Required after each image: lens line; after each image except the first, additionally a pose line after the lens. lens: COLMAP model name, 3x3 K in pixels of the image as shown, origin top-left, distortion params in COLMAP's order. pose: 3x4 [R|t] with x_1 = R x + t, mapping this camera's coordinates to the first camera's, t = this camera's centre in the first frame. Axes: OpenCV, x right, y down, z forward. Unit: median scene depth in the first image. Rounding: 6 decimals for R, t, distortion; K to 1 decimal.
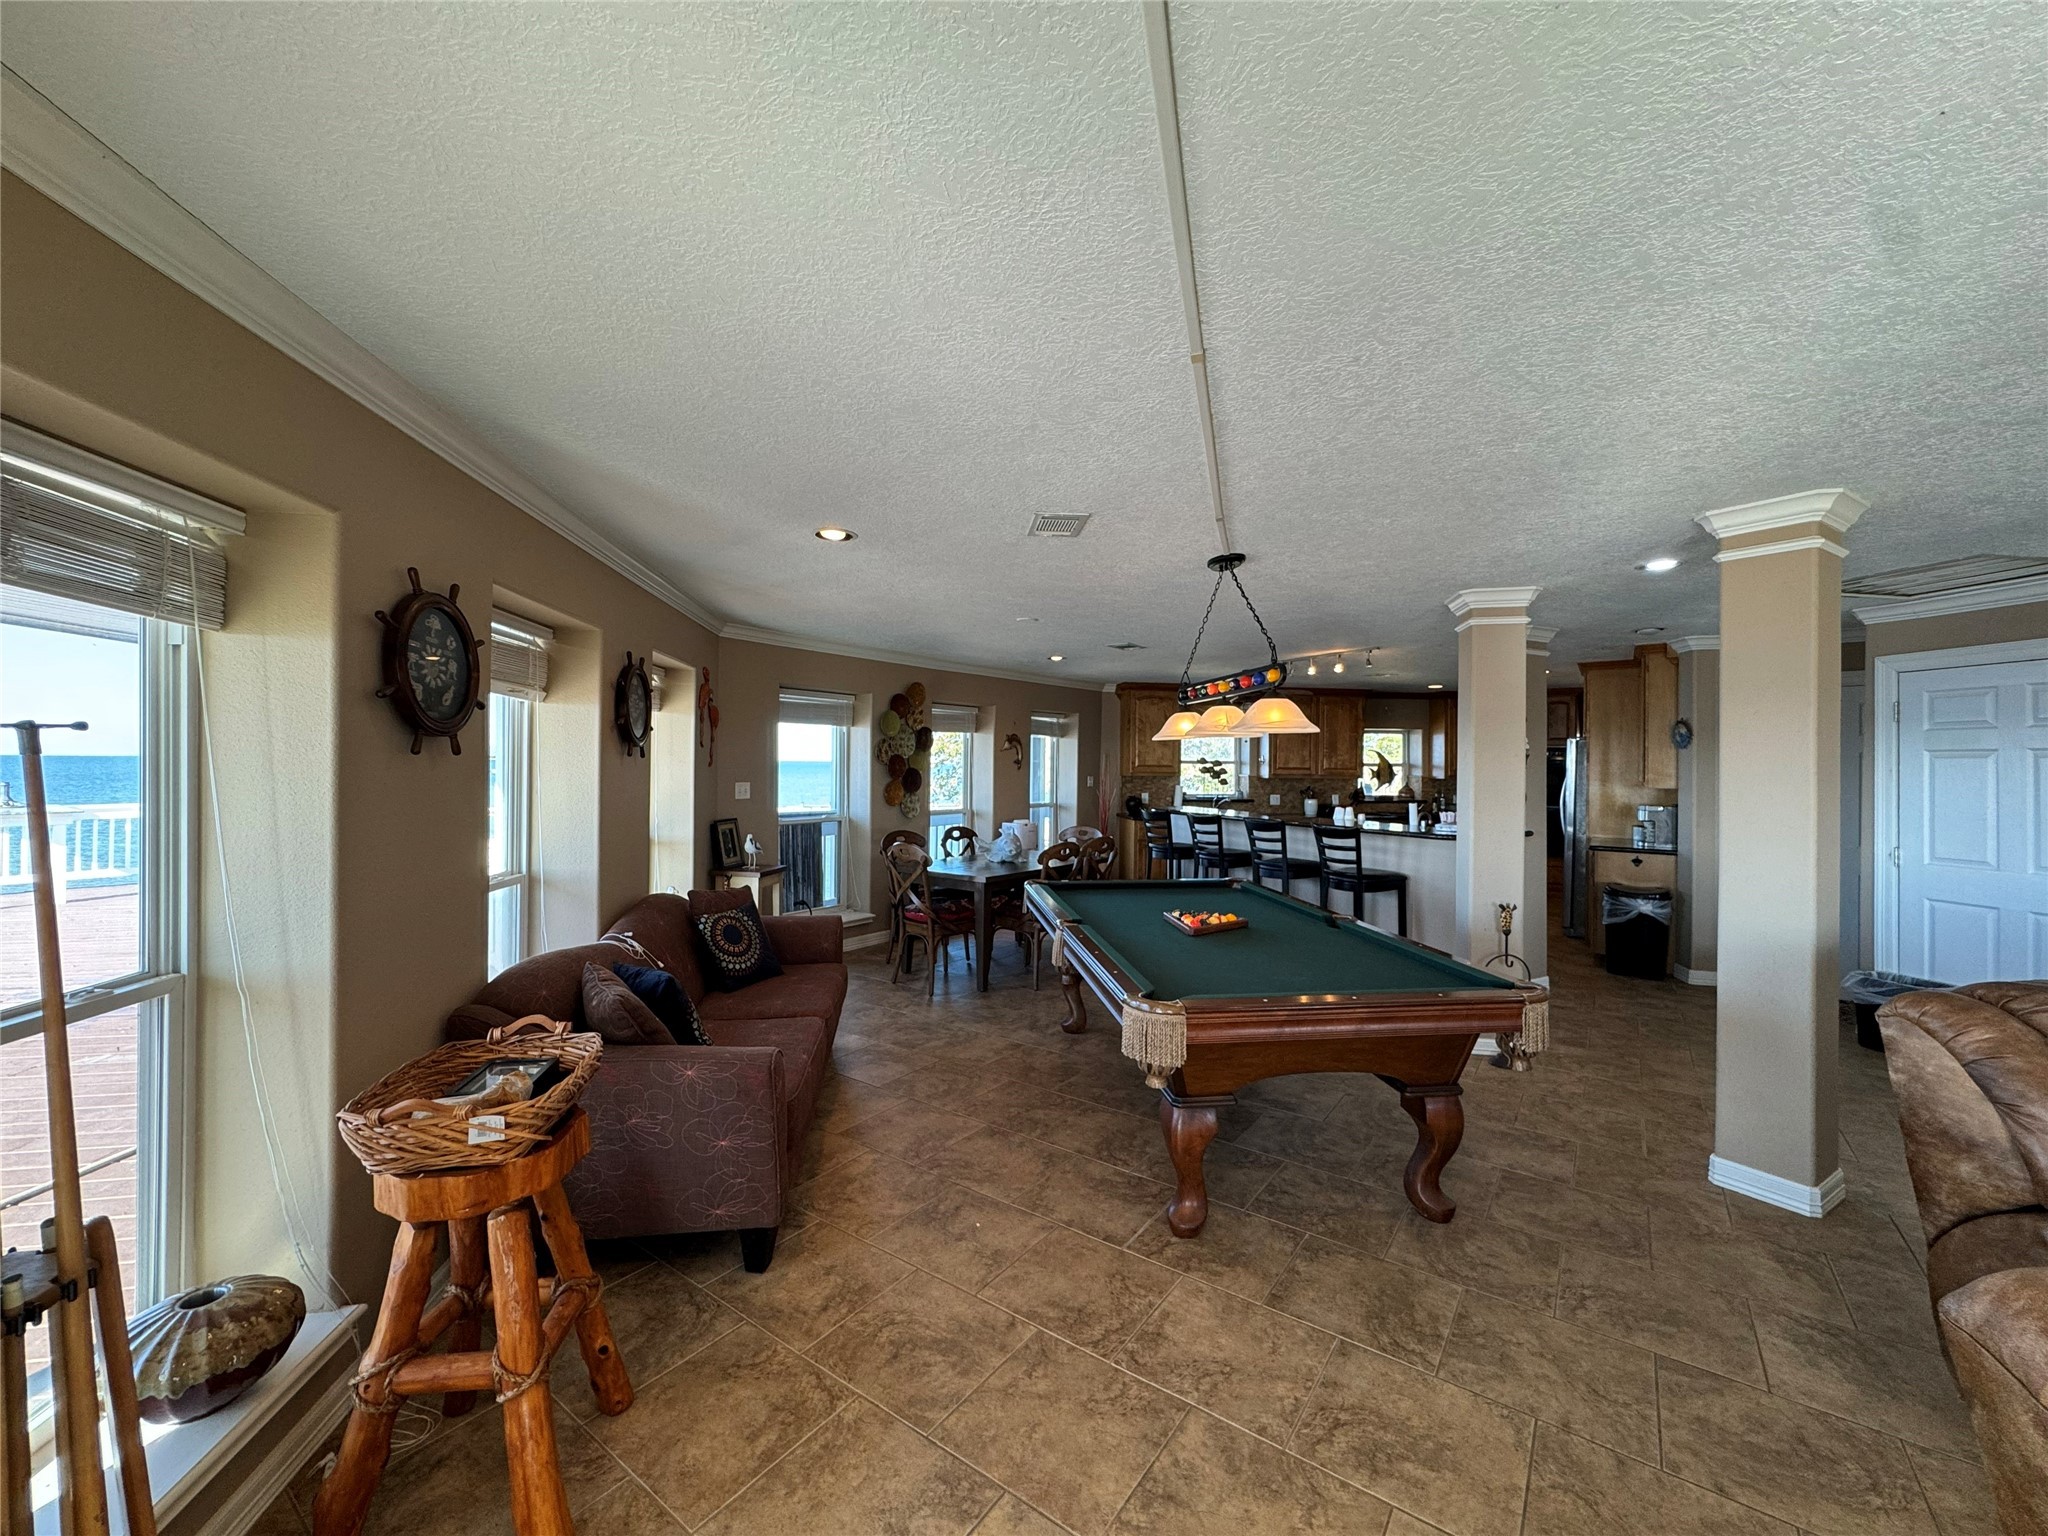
lens RADIAL K [[819.2, 0, 1014.7], [0, 819.2, 764.9], [0, 0, 1]] dist [-0.000429, -0.000359]
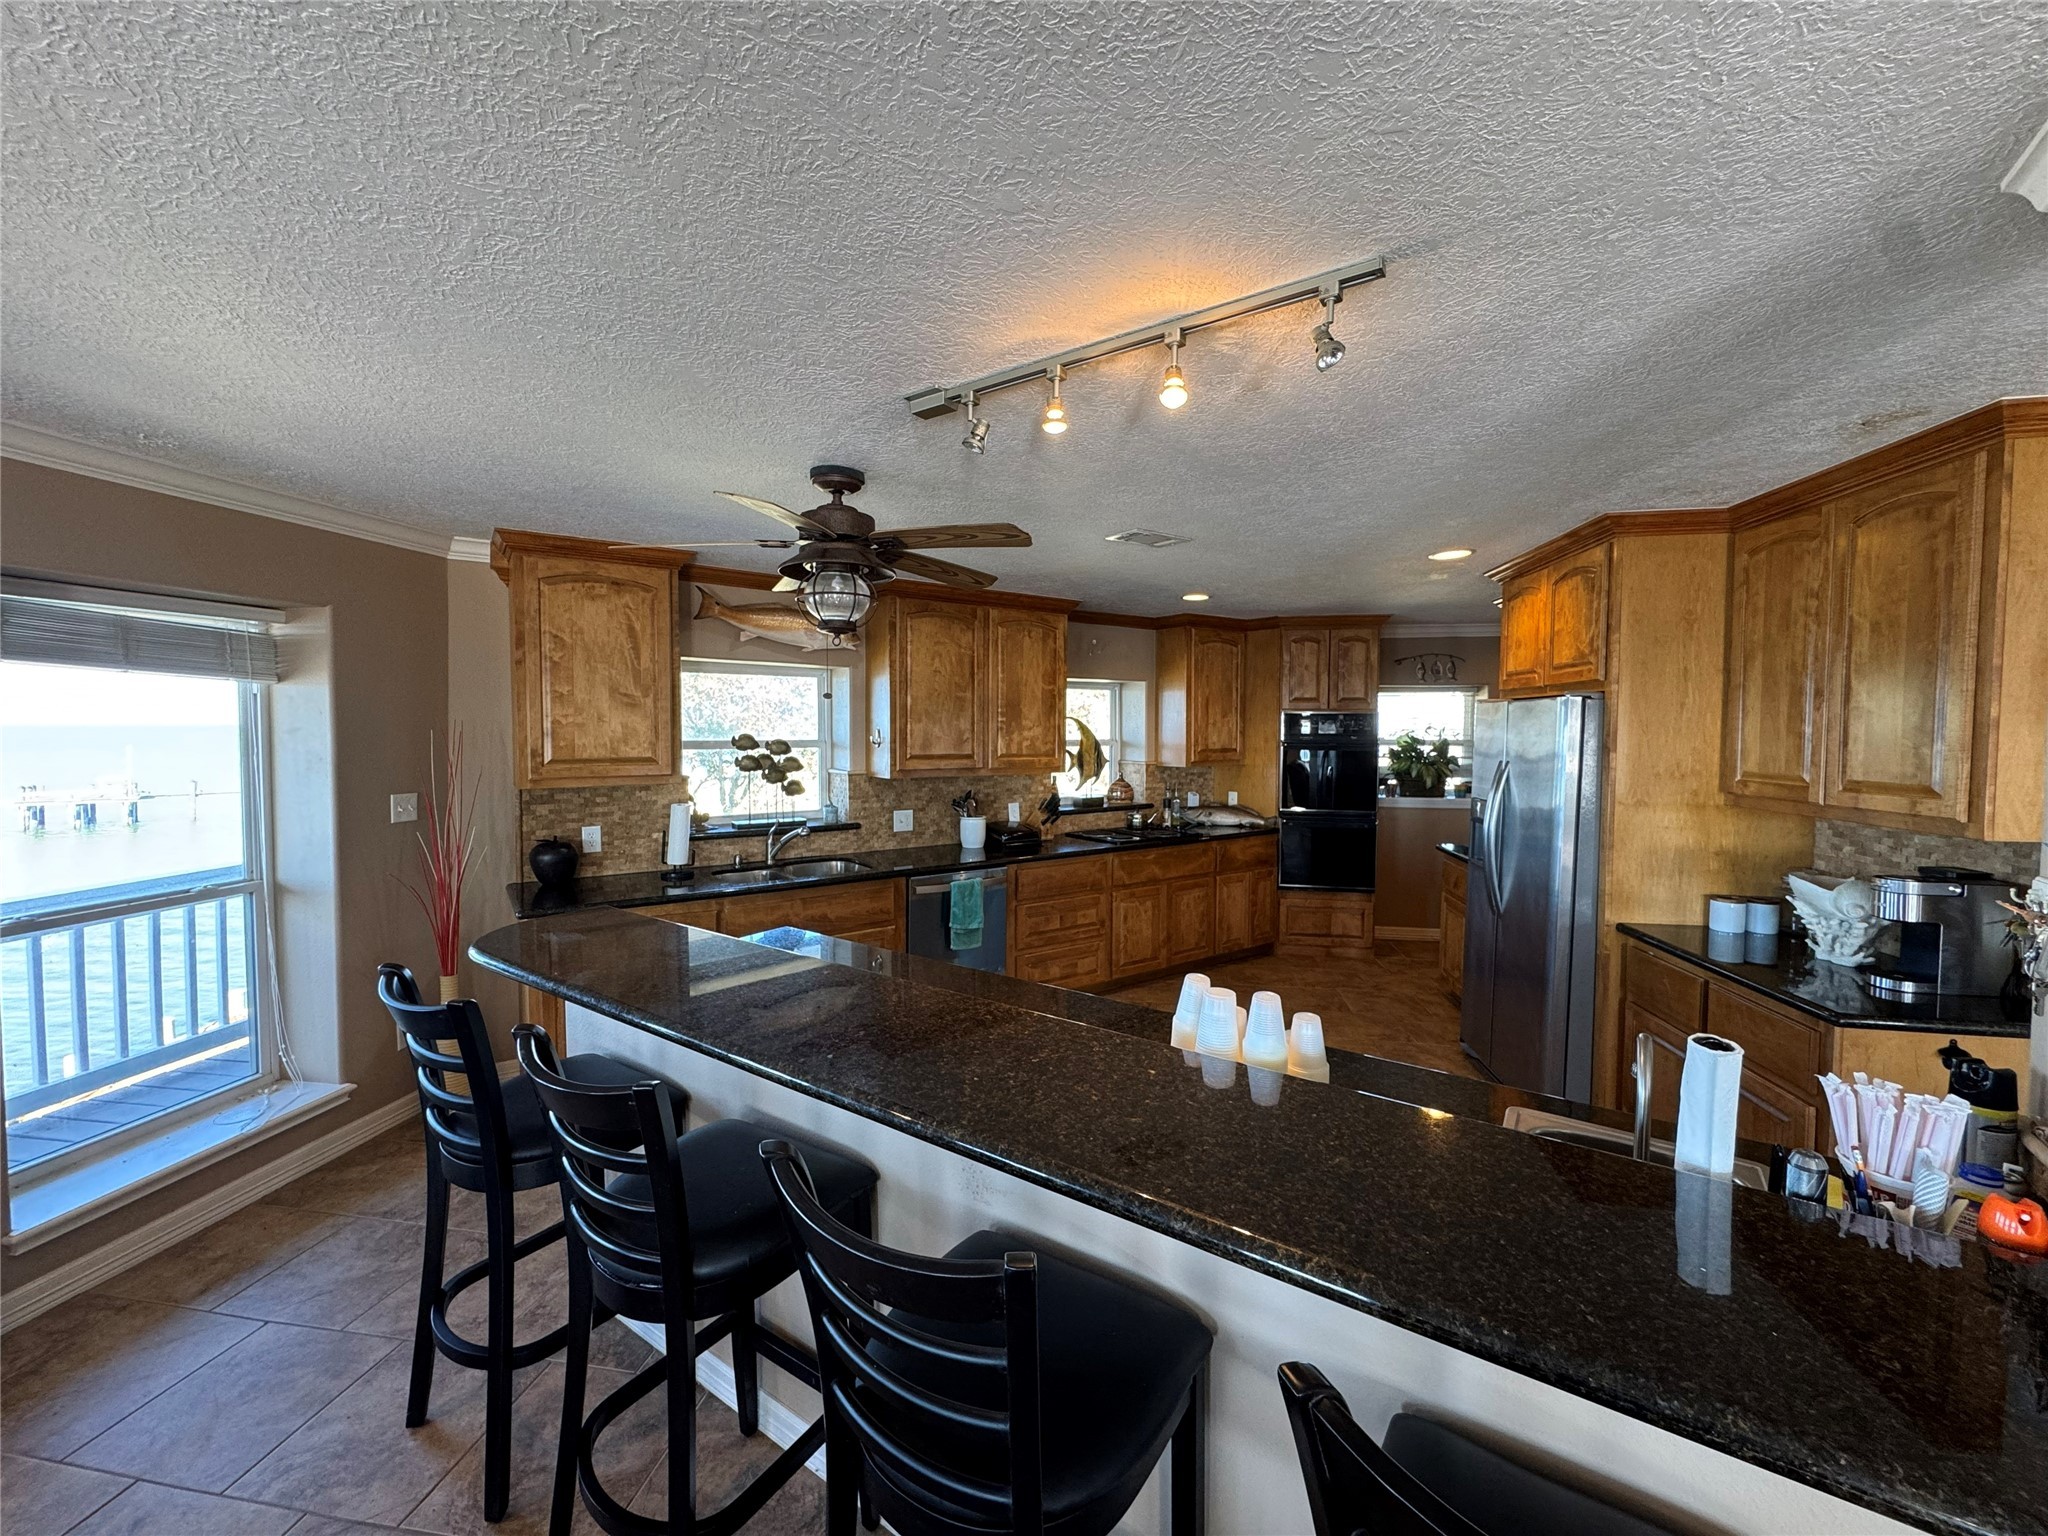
lens RADIAL K [[819.2, 0, 1016.9], [0, 819.2, 760.3], [0, 0, 1]] dist [-0.000429, -0.000359]
pose [[0.897066, -0.023635, 0.441264, 0.166201], [0.002728, 0.998846, 0.047955, -0.015931], [-0.441888, -0.041815, 0.896095, 0.540665]]
